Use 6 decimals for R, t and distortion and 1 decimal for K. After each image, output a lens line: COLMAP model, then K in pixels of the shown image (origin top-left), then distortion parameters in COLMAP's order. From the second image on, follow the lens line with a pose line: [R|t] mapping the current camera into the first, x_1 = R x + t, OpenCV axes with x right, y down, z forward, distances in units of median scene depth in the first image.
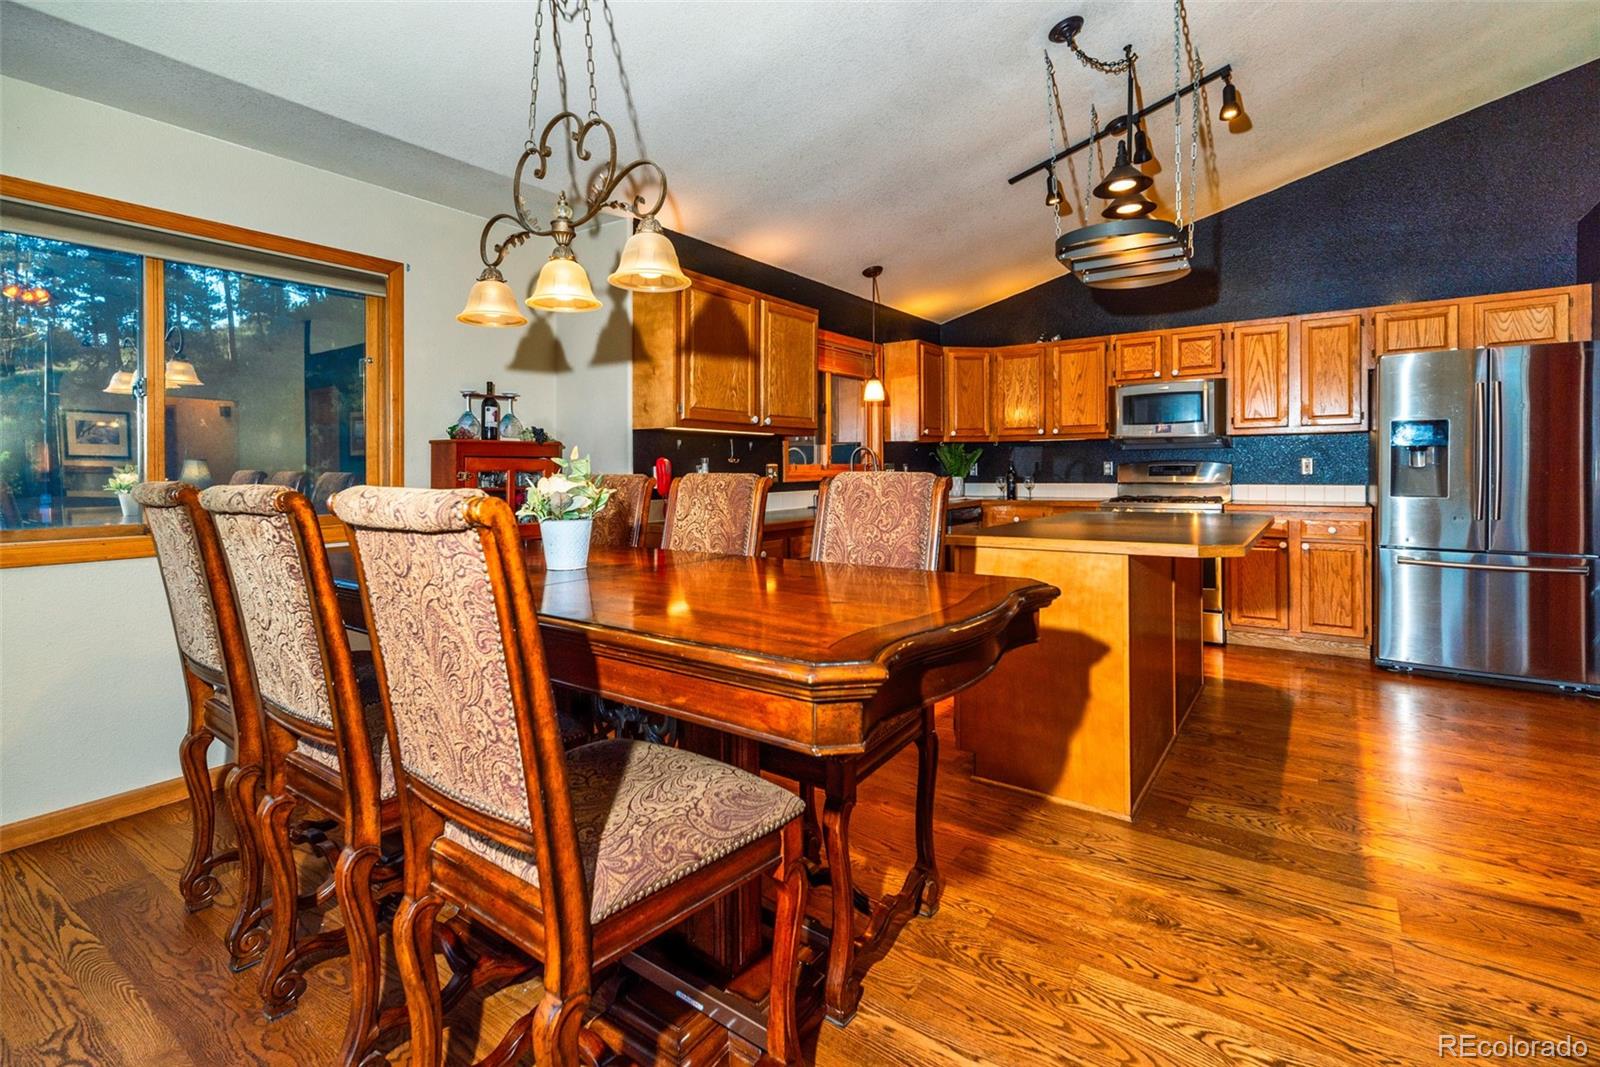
lens RADIAL K [[709.9, 0, 827.6], [0, 709.9, 468.2], [0, 0, 1]] dist [0.014264, -0.000016]
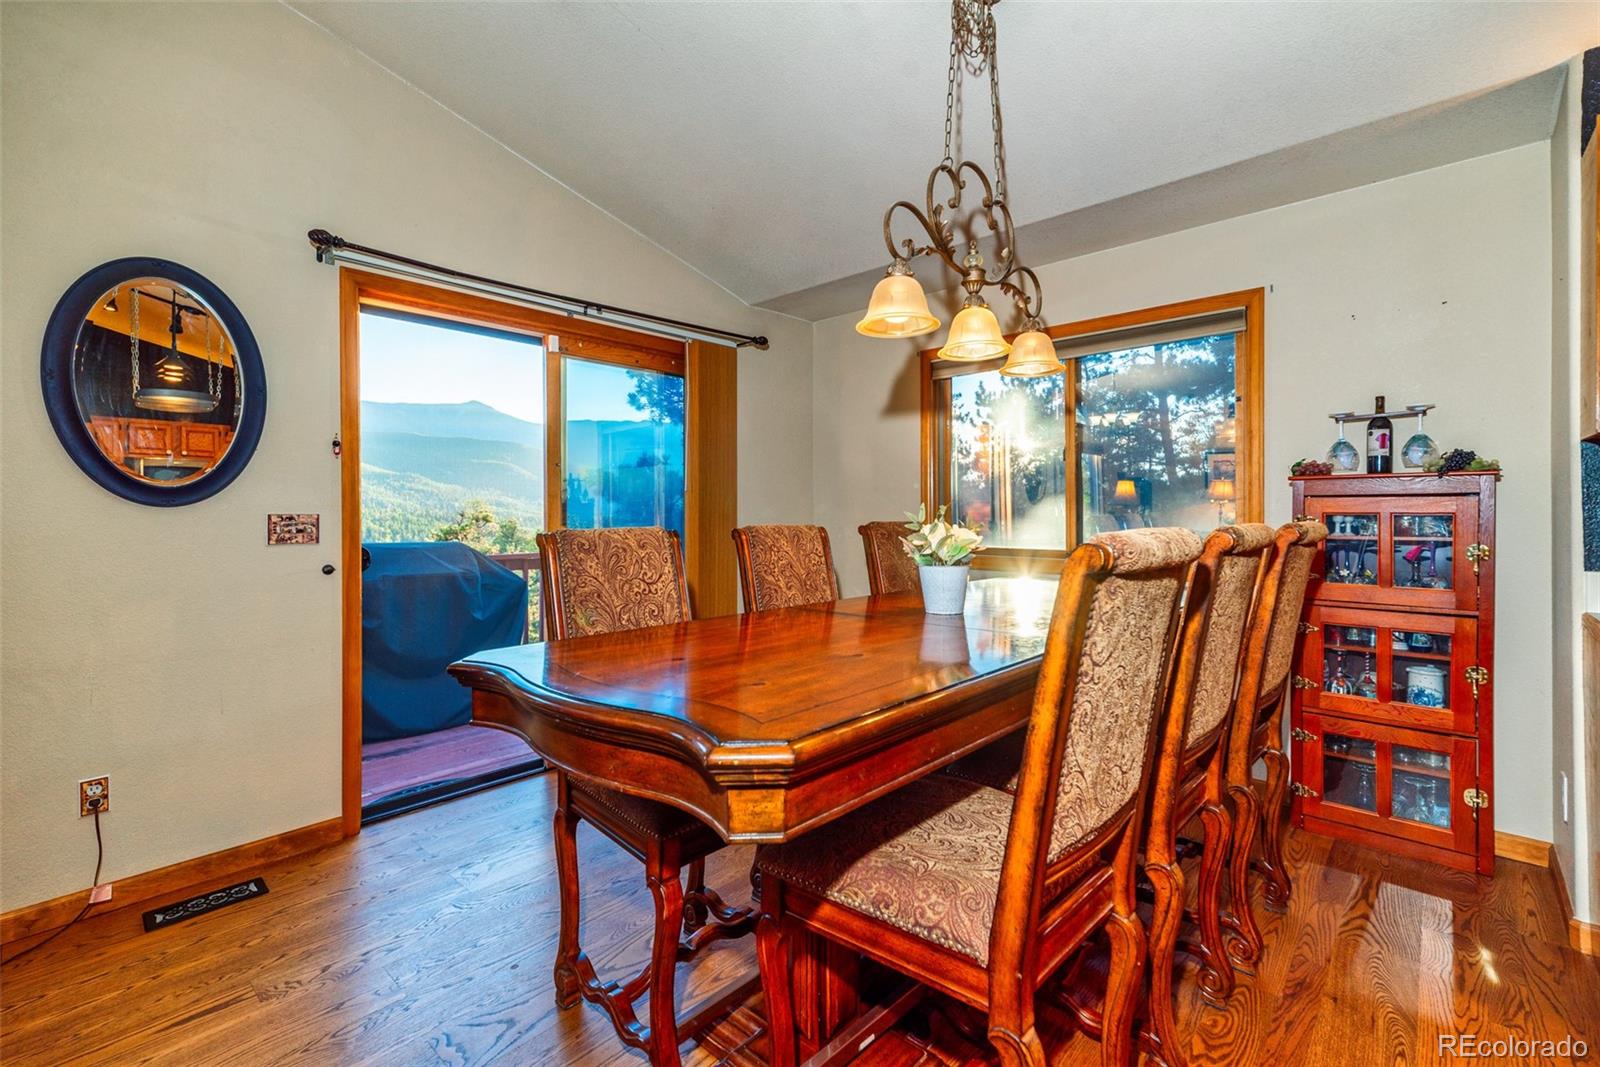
lens RADIAL K [[695.3, 0, 798.8], [0, 695.3, 511.4], [0, 0, 1]] dist [0.005206, 0.000720]
pose [[-0.142585, 0.007270, -0.989756, 0.275908], [0.004433, 0.999968, 0.006706, -0.005918], [0.989773, -0.003432, -0.142613, 0.394132]]
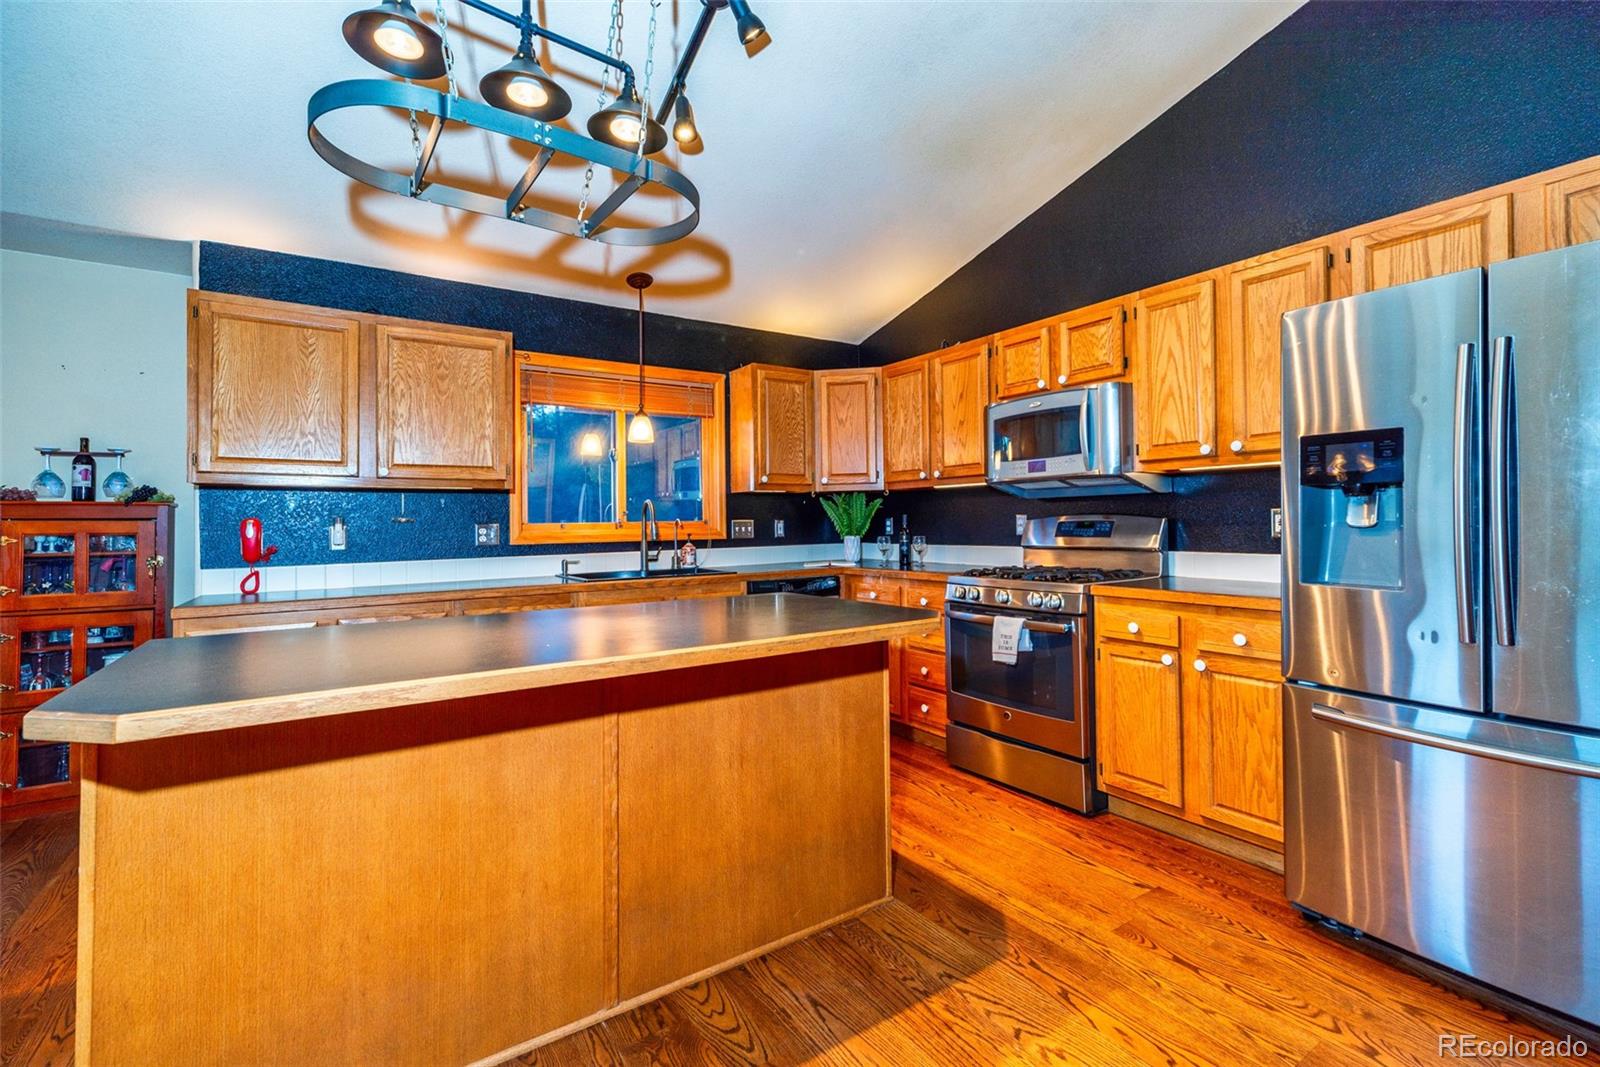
lens RADIAL K [[695.3, 0, 809.4], [0, 695.3, 510.8], [0, 0, 1]] dist [0.005206, 0.000720]
pose [[0.939879, -0.010455, -0.341347, 0.567444], [0.005905, 0.999879, -0.014367, -0.006891], [0.341456, 0.011488, 0.939827, 0.374939]]
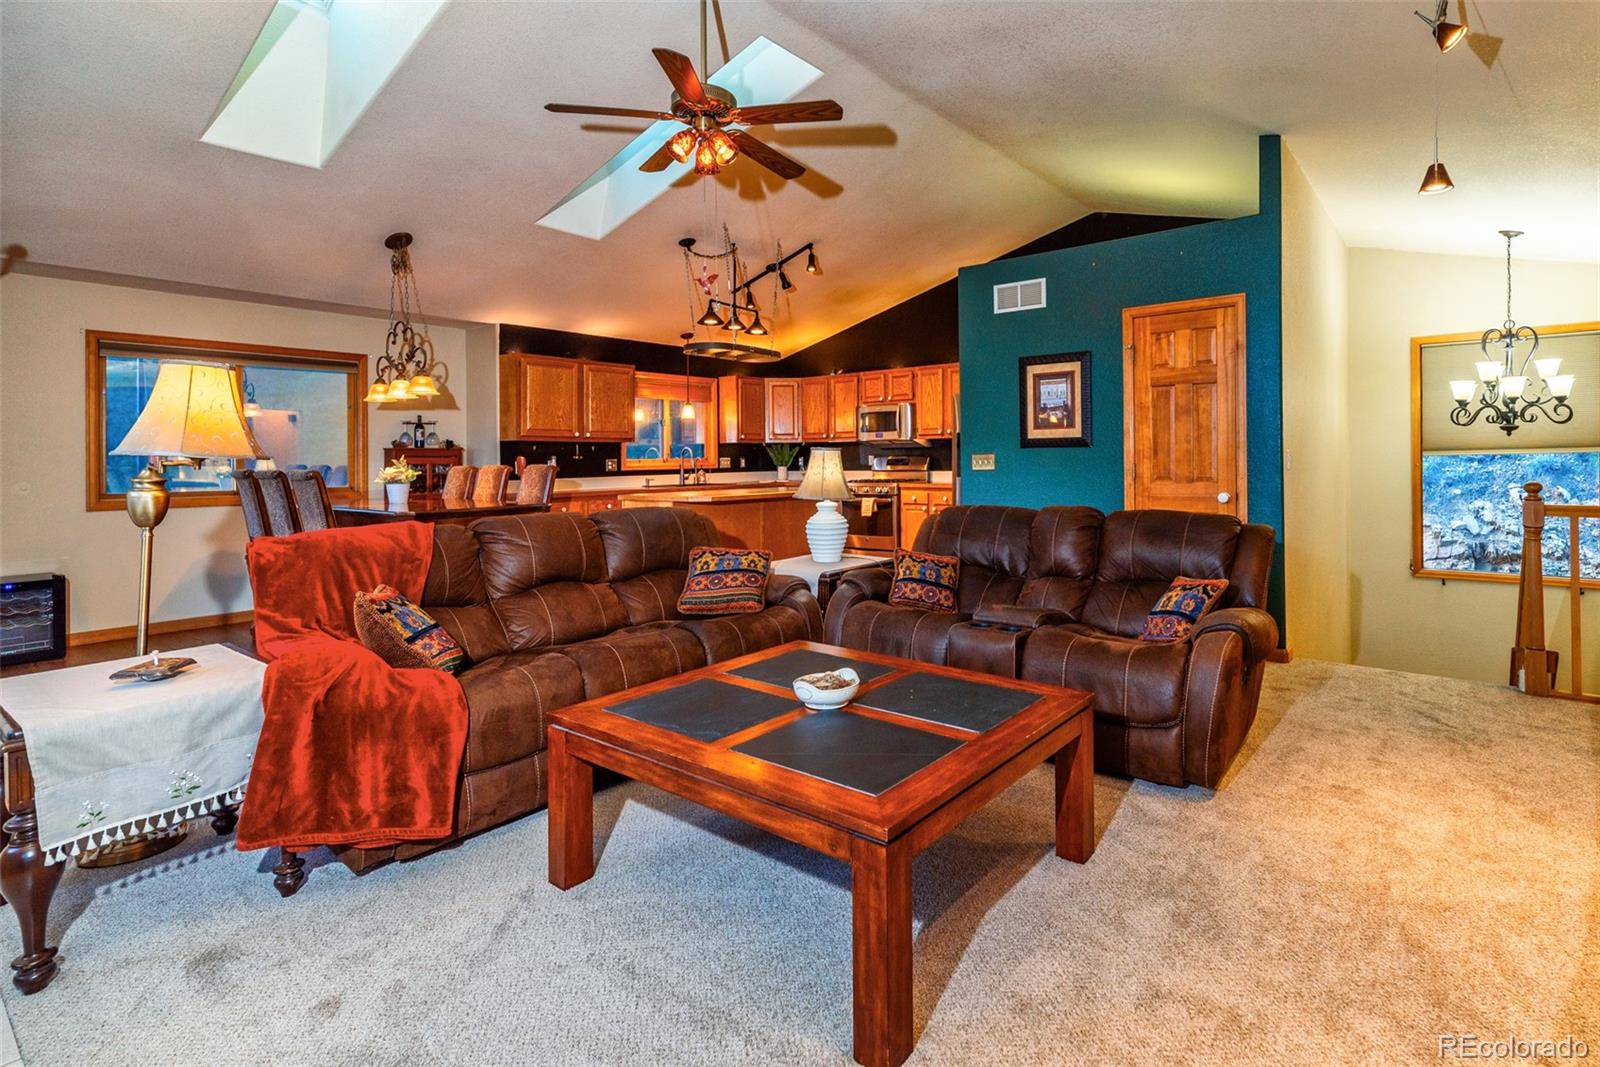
lens RADIAL K [[709.9, 0, 871.1], [0, 709.9, 455.2], [0, 0, 1]] dist [0.014264, -0.000016]
pose [[0.999564, -0.004614, -0.029147, 0.574222], [0.004455, 0.999975, -0.005520, -0.004017], [0.029171, 0.005388, 0.999560, -0.616156]]
